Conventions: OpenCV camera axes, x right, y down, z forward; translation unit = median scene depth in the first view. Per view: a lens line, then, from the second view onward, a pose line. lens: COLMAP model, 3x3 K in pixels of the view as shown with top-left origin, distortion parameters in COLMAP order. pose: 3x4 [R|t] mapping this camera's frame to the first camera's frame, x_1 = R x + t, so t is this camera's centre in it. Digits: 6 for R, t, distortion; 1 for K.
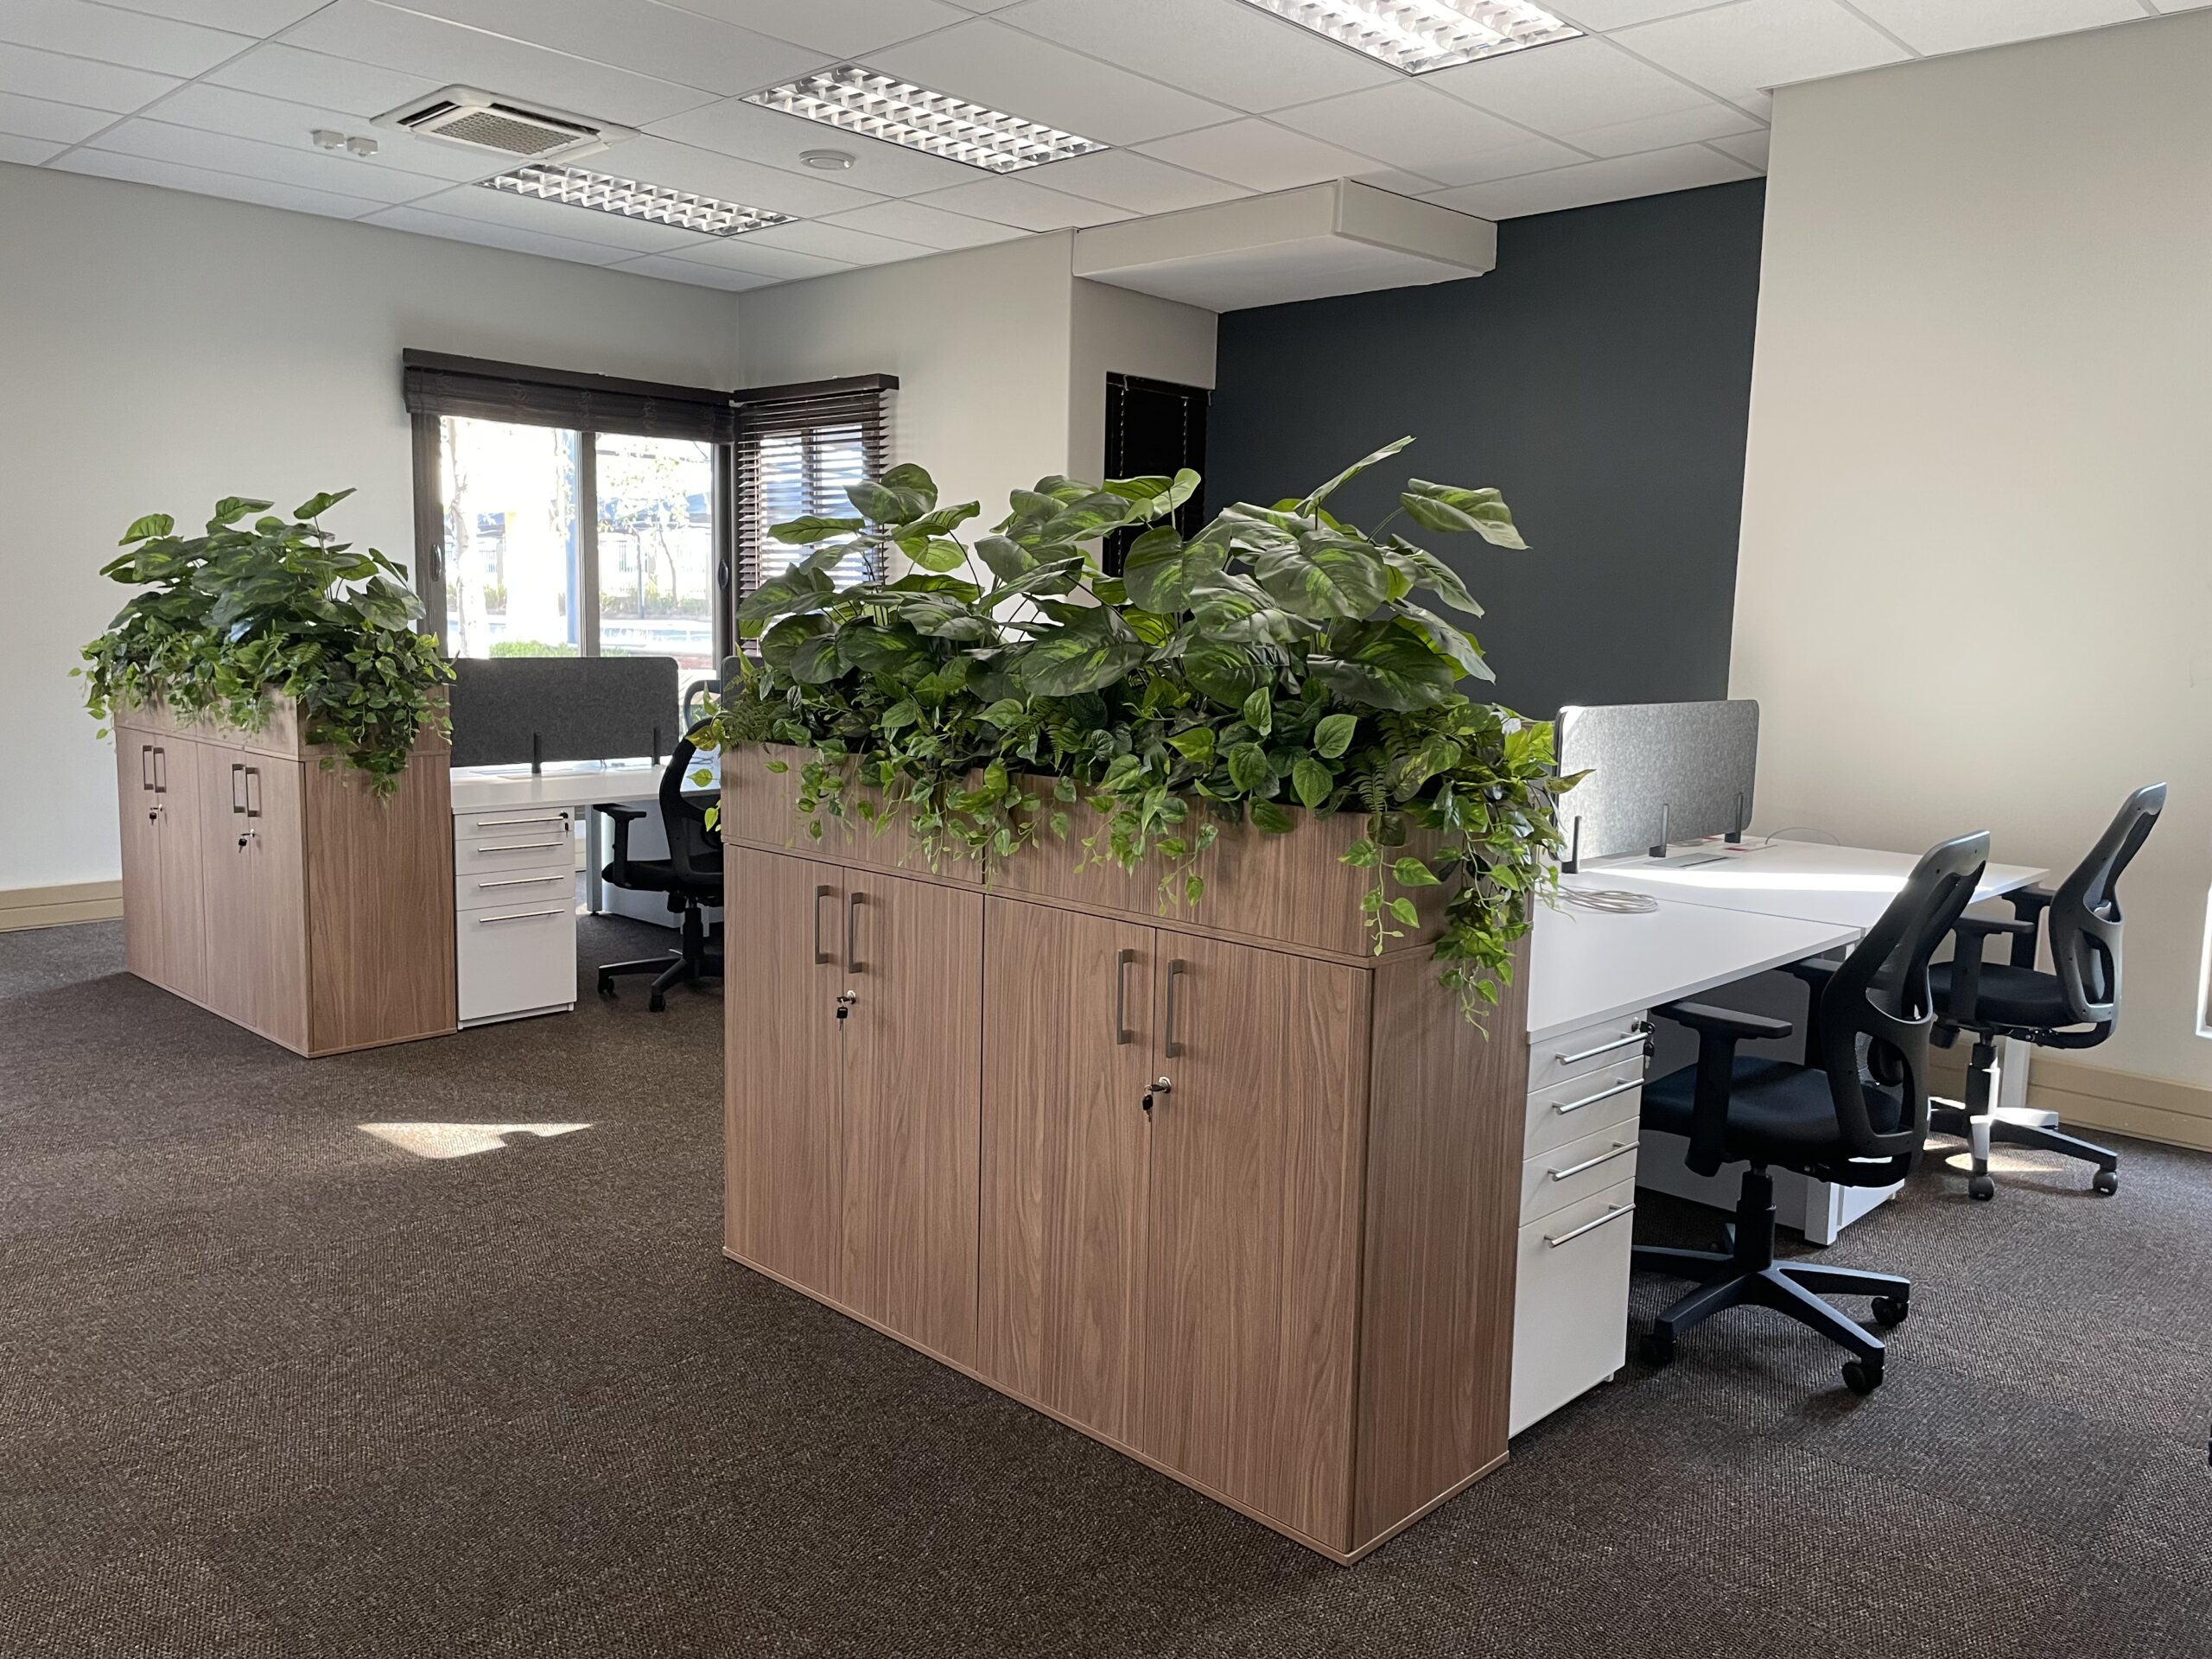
lens RADIAL K [[1678.4, 0, 1106.0], [0, 1678.4, 829.5], [0, 0, 1]] dist [0.096847, -0.126788]
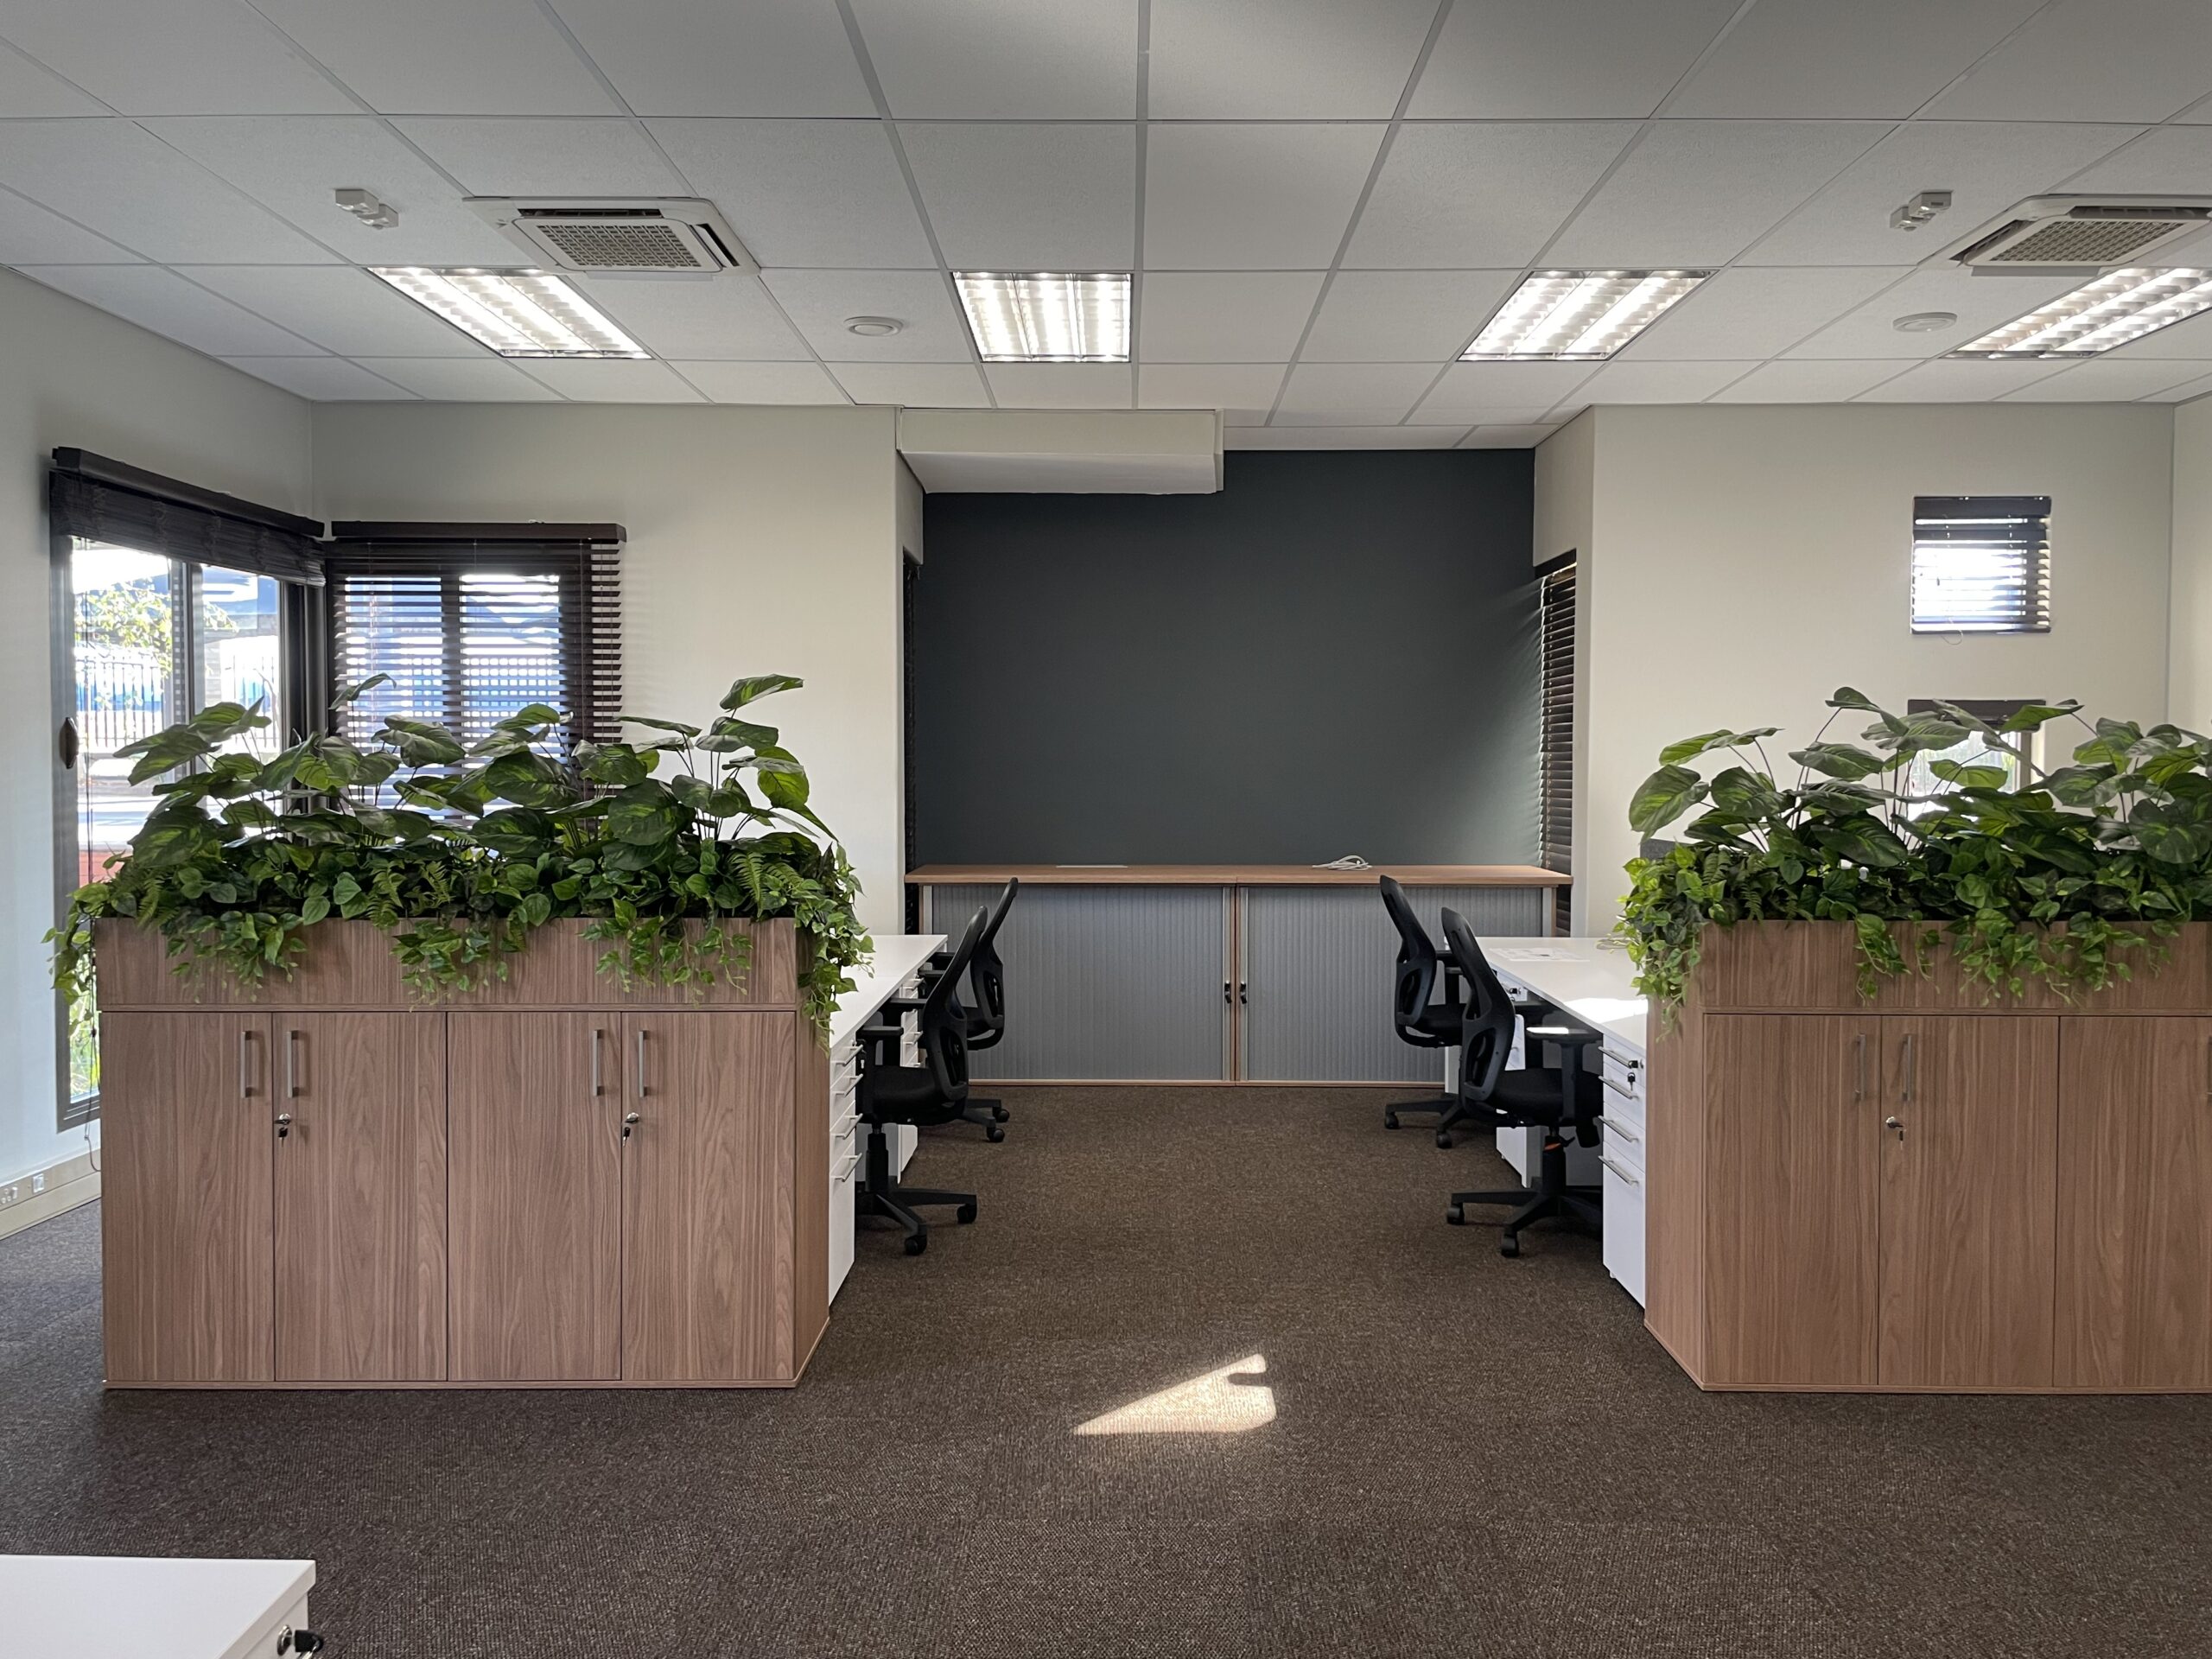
lens RADIAL K [[1678.4, 0, 1106.0], [0, 1678.4, 829.5], [0, 0, 1]] dist [0.096847, -0.126788]
pose [[0.721505, -0.048675, 0.690697, -1.440419], [0.103208, 0.993943, -0.037765, -0.125880], [-0.684675, 0.098533, 0.722158, 0.495501]]
